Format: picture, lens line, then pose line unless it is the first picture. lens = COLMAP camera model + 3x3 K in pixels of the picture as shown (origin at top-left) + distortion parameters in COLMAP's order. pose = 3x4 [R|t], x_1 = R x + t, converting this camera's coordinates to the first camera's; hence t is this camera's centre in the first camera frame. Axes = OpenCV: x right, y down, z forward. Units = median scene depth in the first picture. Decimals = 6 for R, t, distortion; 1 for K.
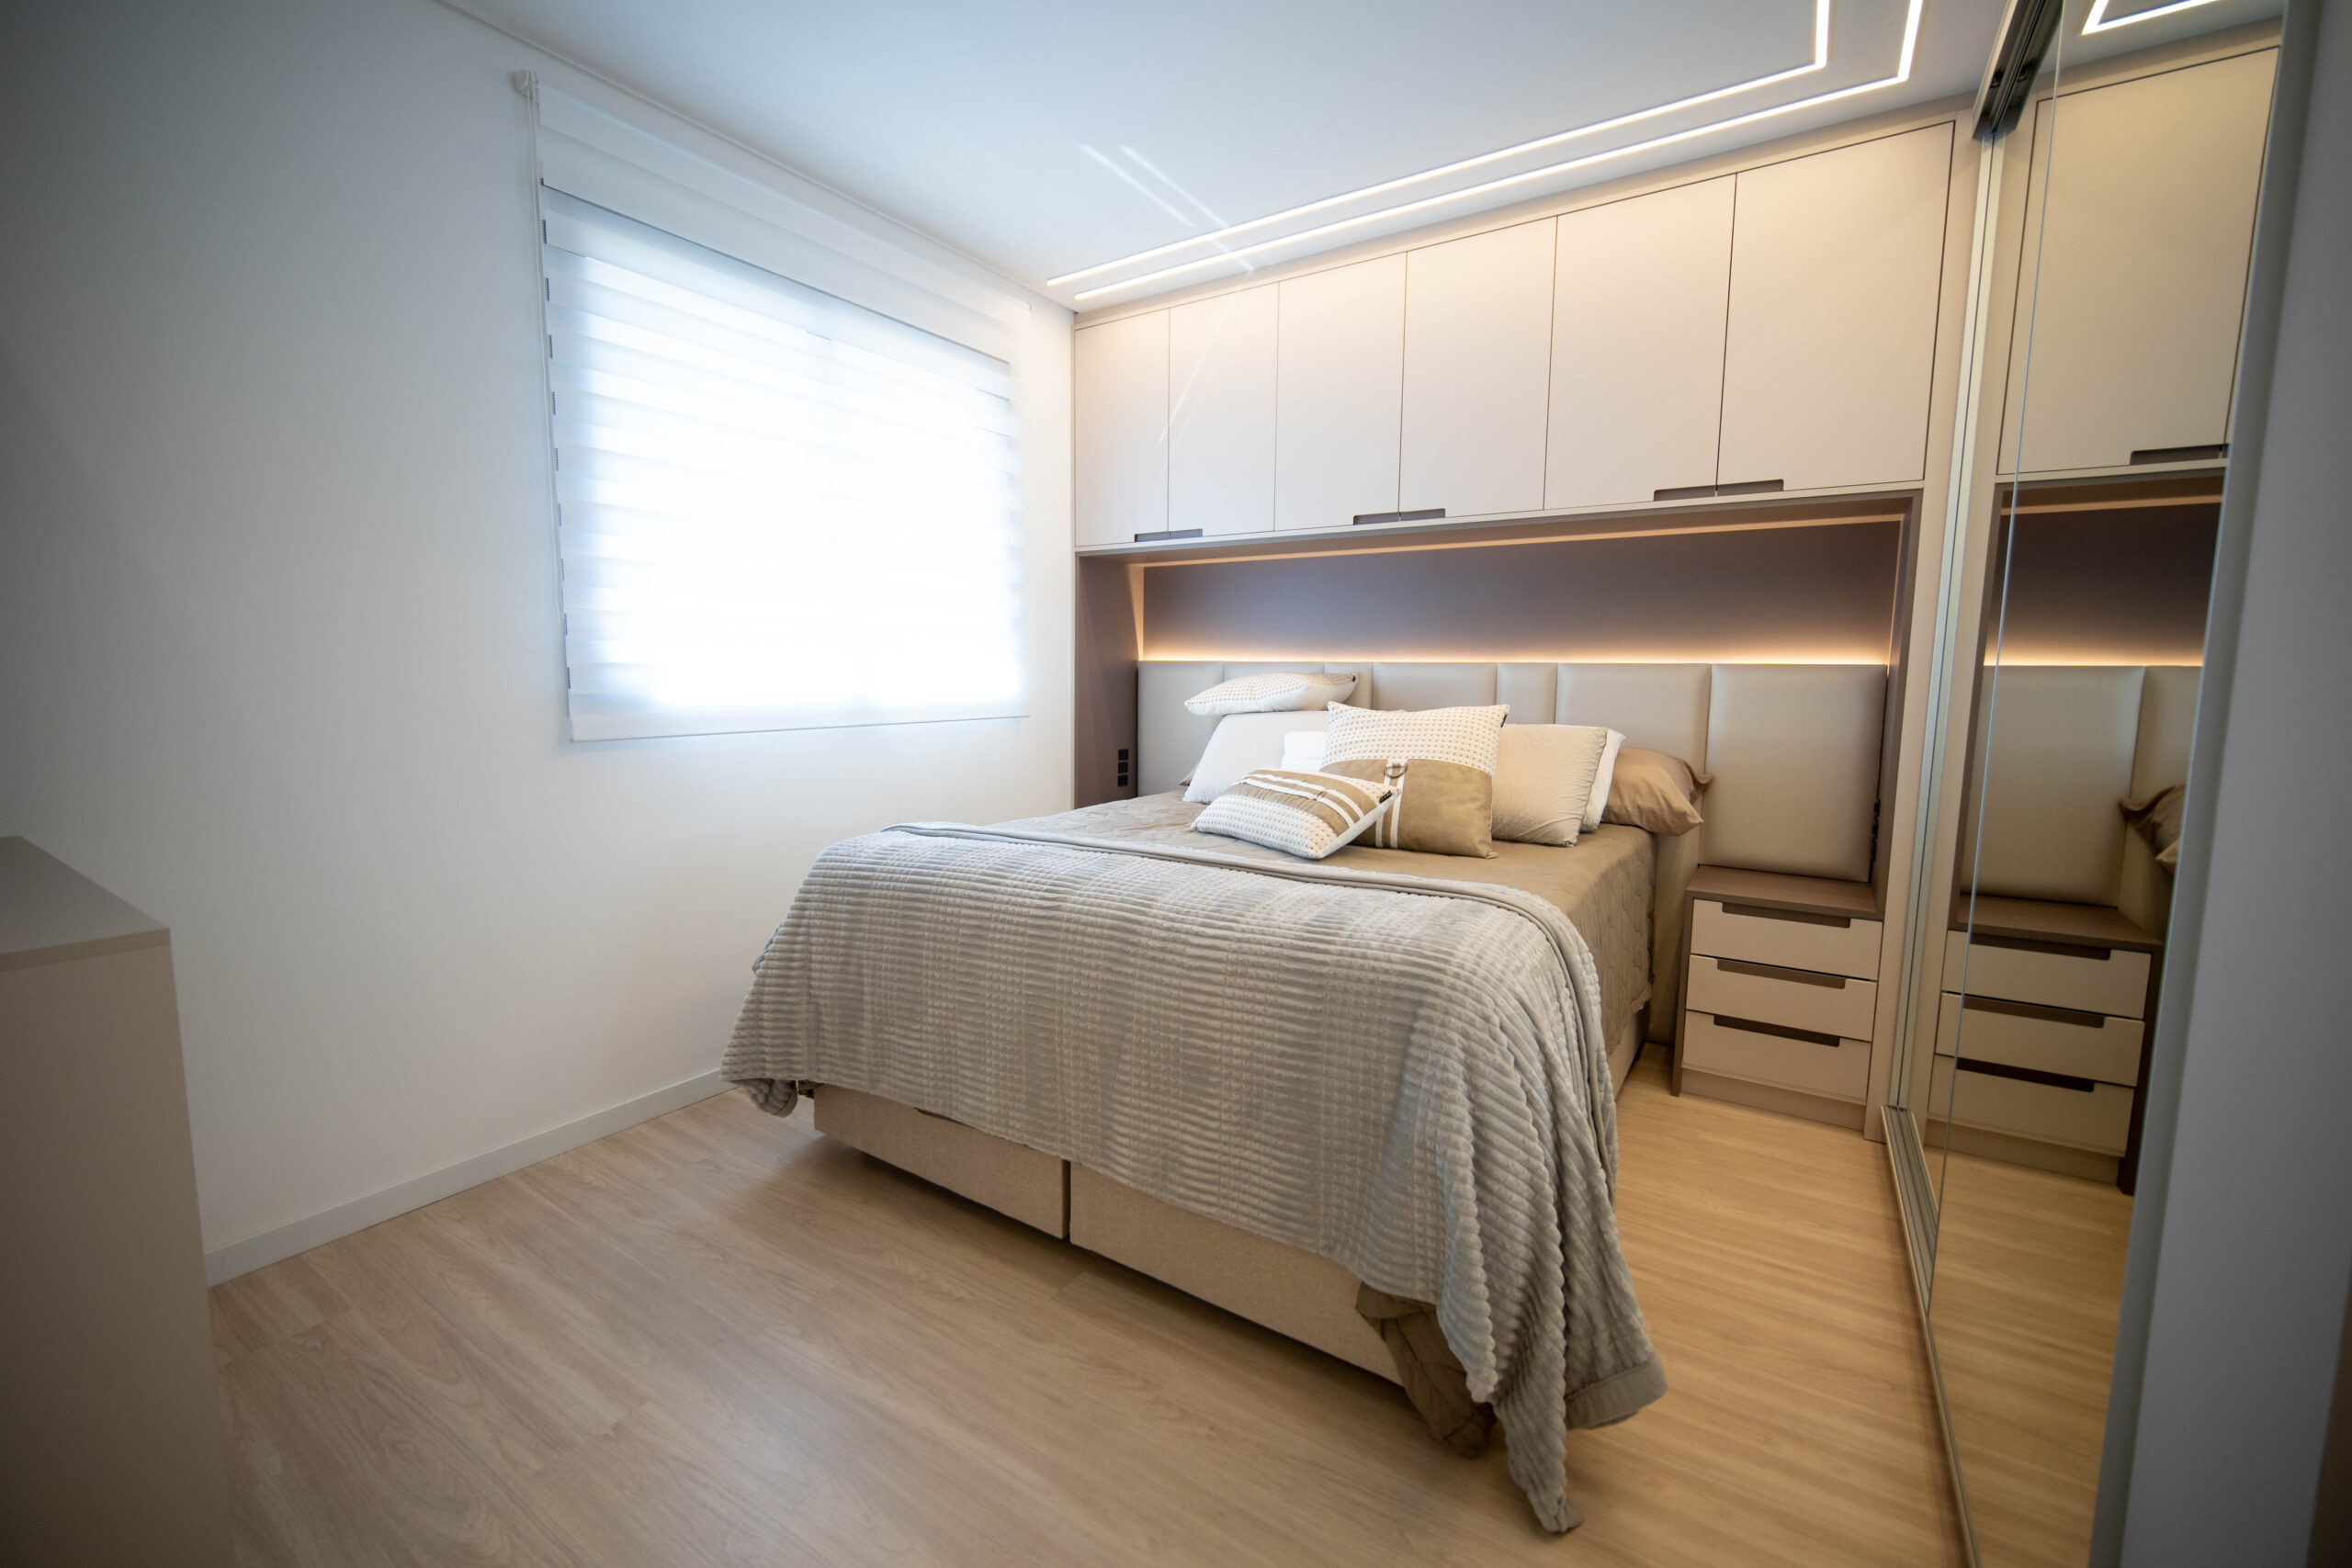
lens RADIAL K [[945.0, 0, 1188.6], [0, 945.0, 772.2], [0, 0, 1]] dist [-0.000723, -0.001287]
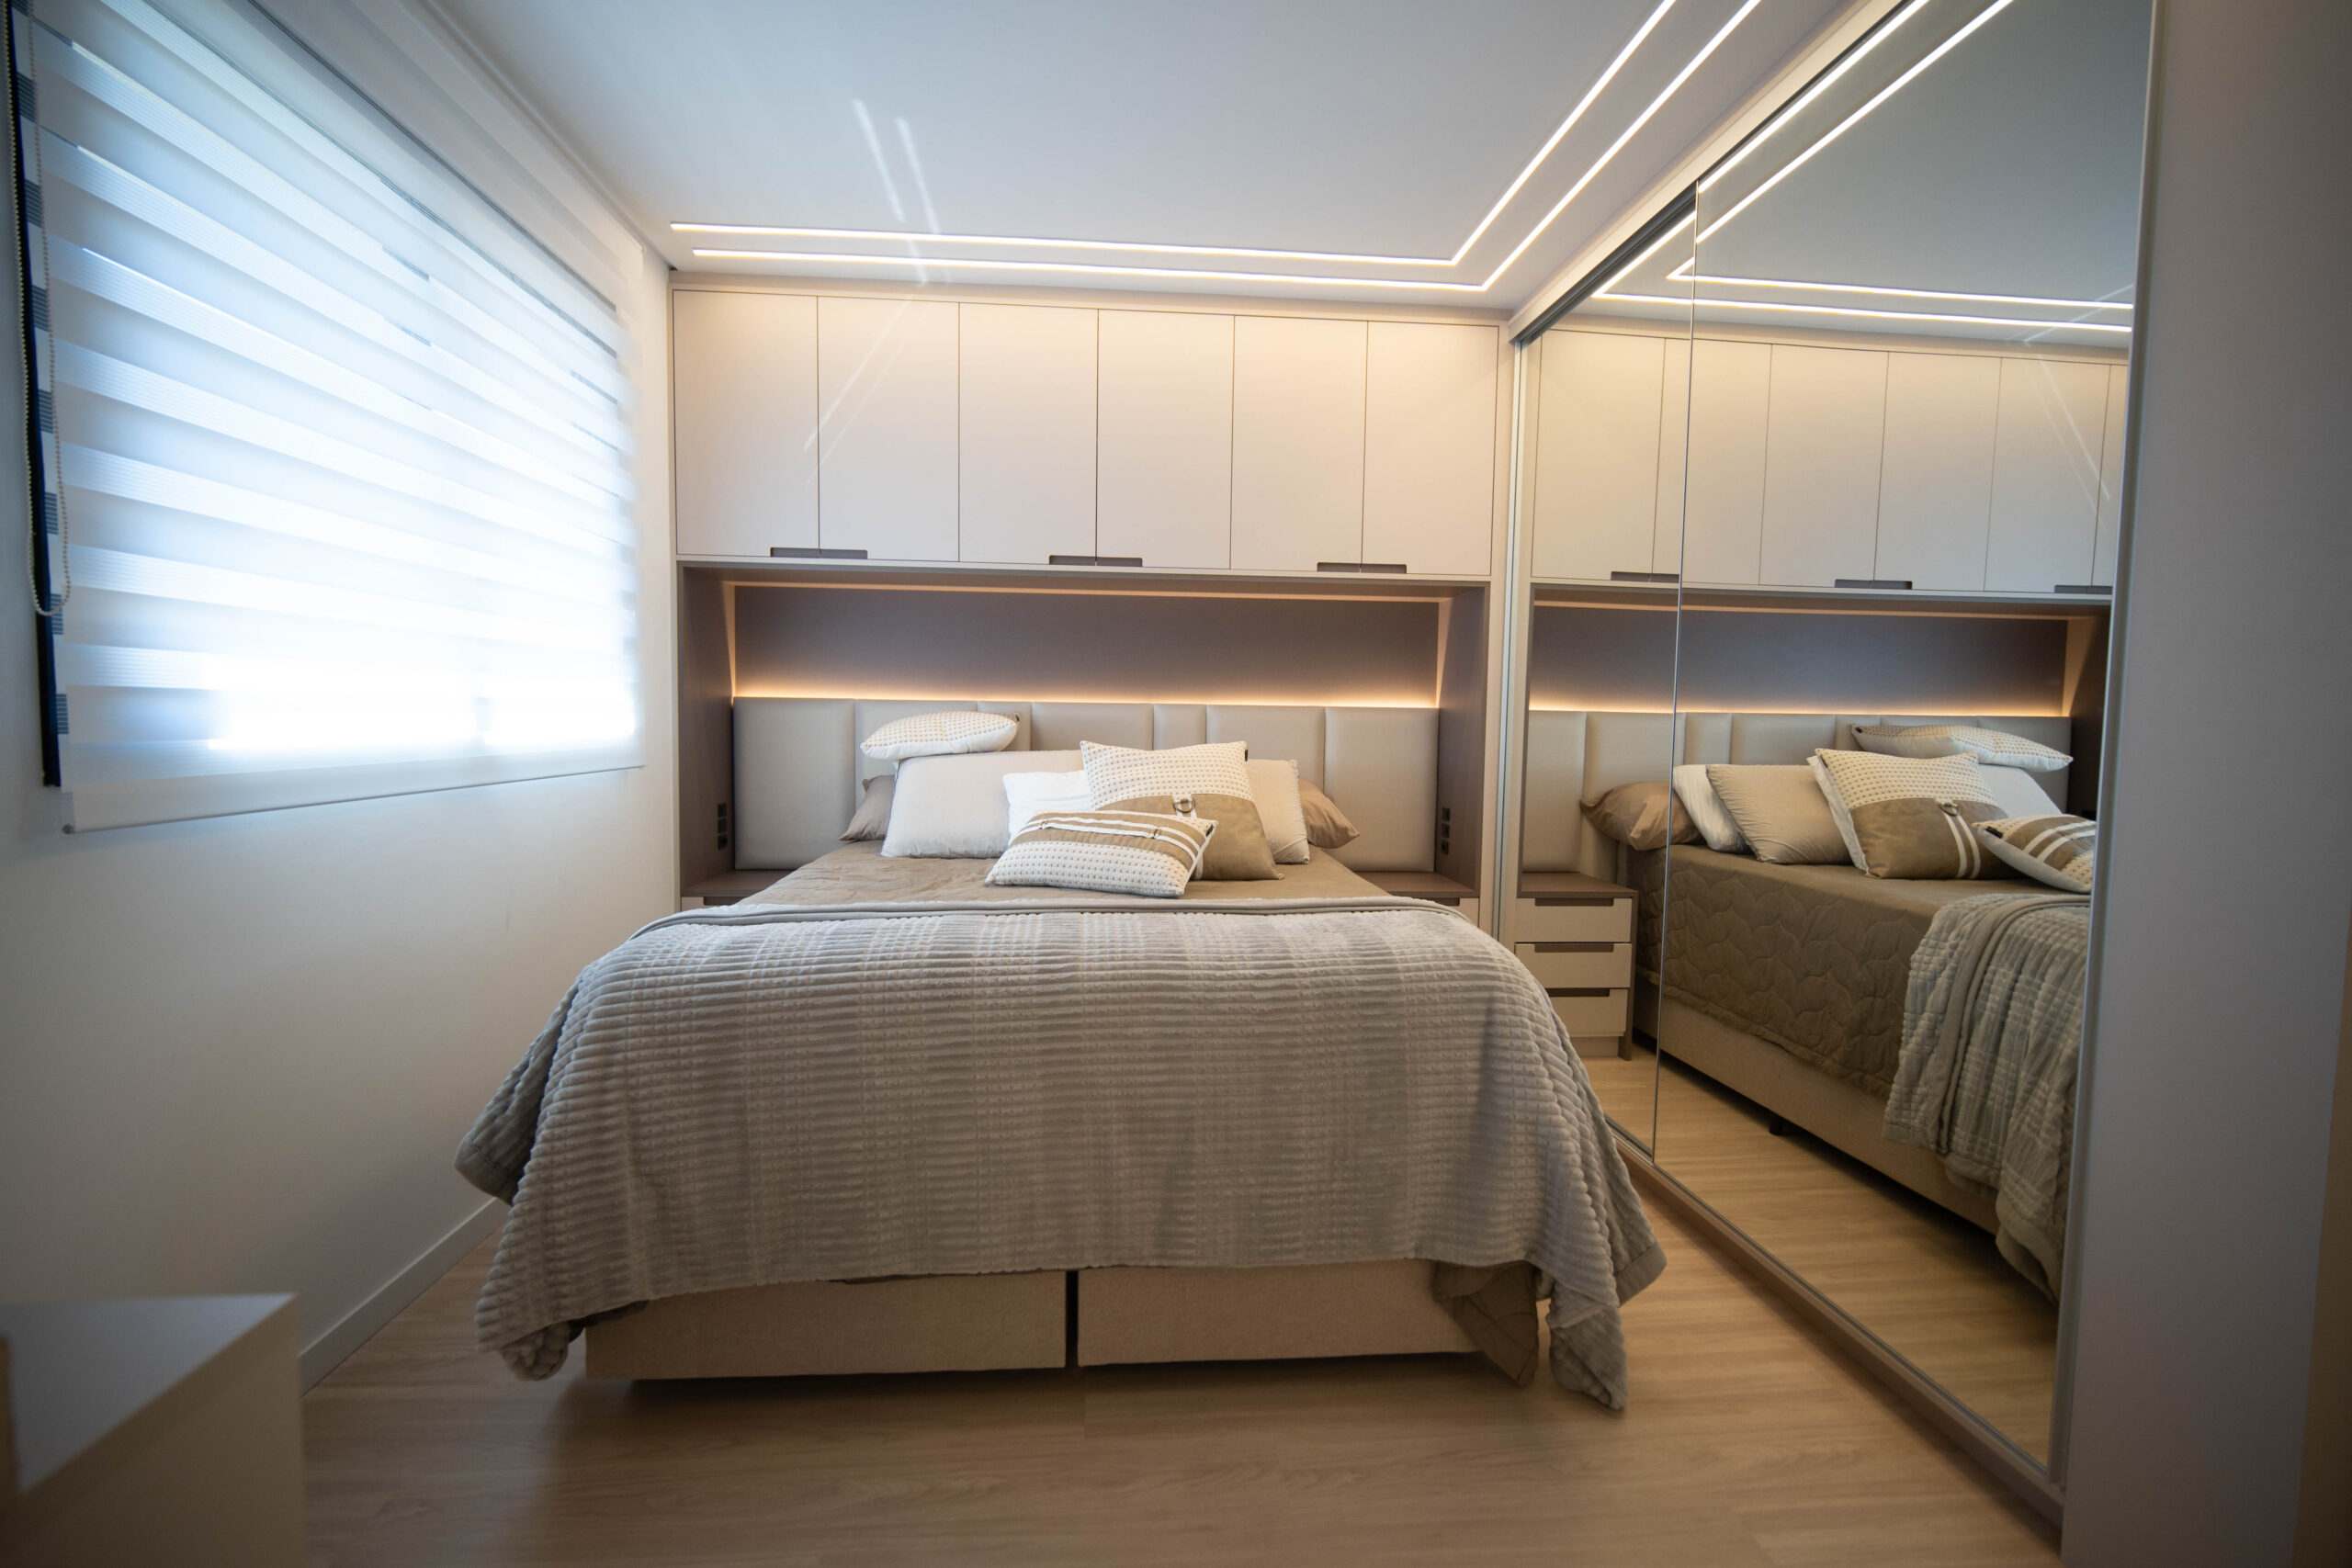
lens RADIAL K [[945.0, 0, 1166.2], [0, 945.0, 779.9], [0, 0, 1]] dist [-0.000723, -0.001287]
pose [[0.798781, -0.035524, 0.600573, -0.424121], [0.057977, 0.998154, -0.018070, -0.012288], [-0.598822, 0.049254, 0.799366, 0.178444]]
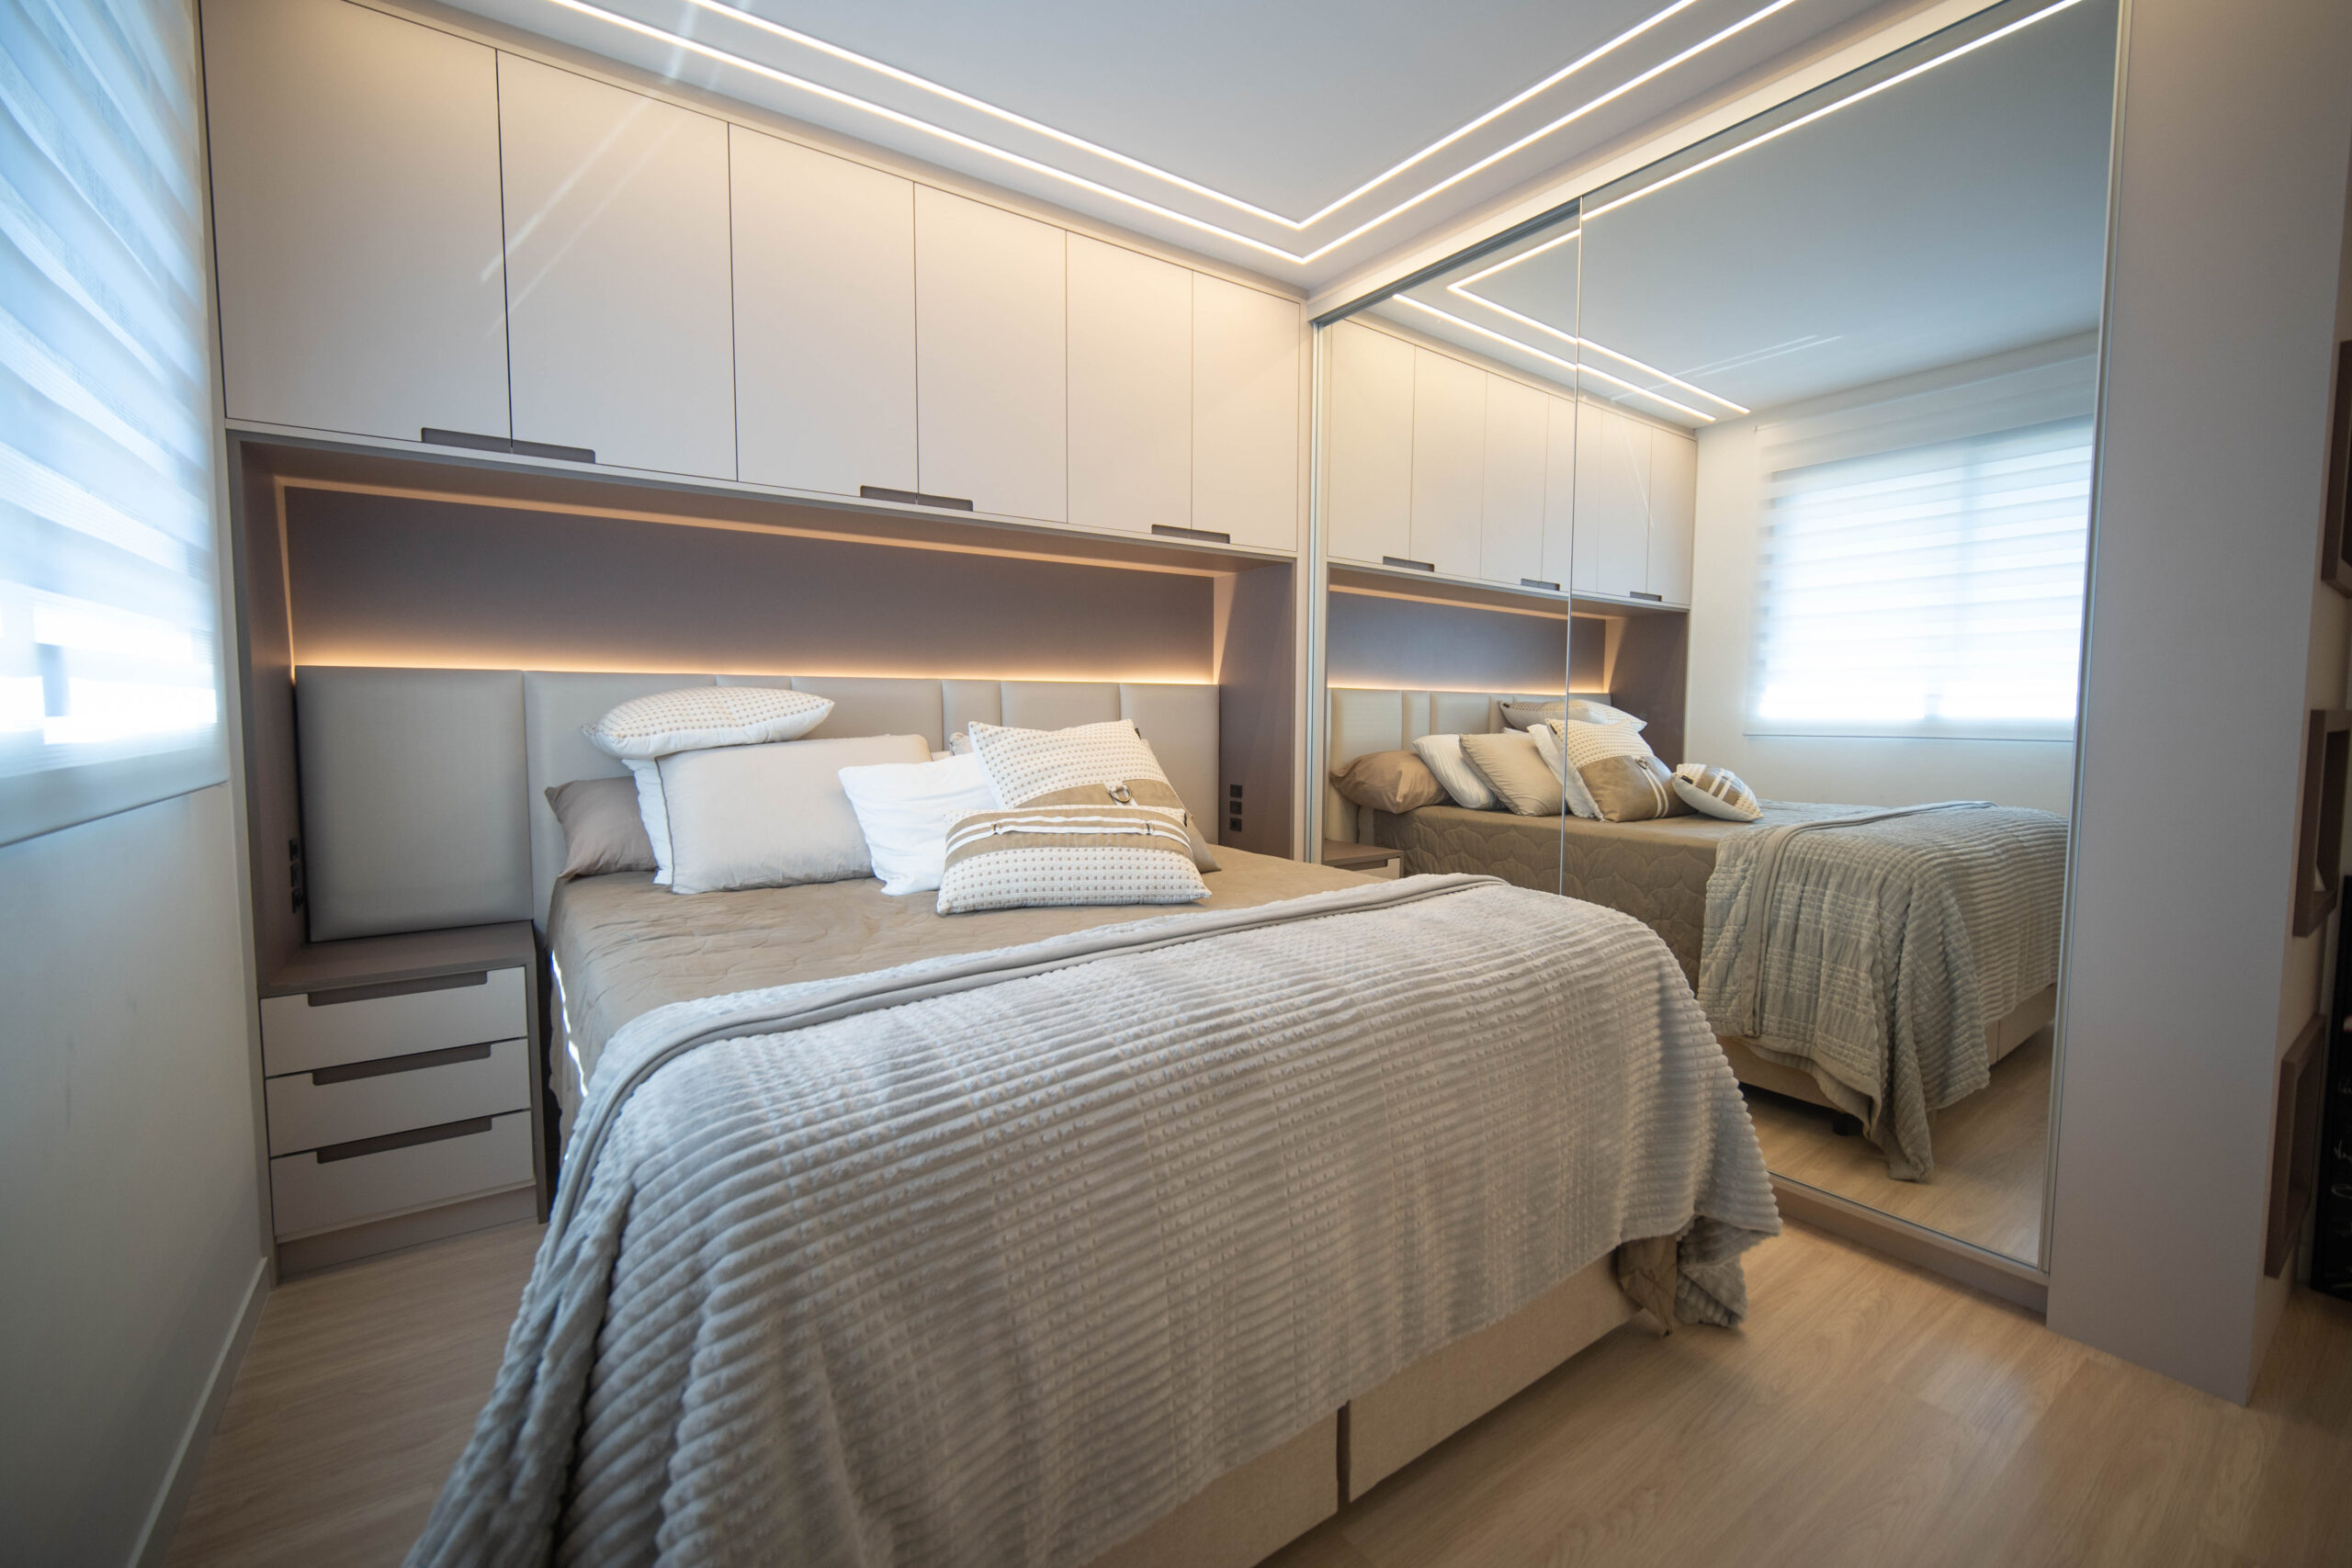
lens RADIAL K [[945.0, 0, 1159.0], [0, 945.0, 776.4], [0, 0, 1]] dist [-0.000723, -0.001287]
pose [[0.393770, -0.072794, 0.916322, -0.580478], [0.101153, 0.994237, 0.035515, -0.046800], [-0.913626, 0.078705, 0.398864, 0.615697]]
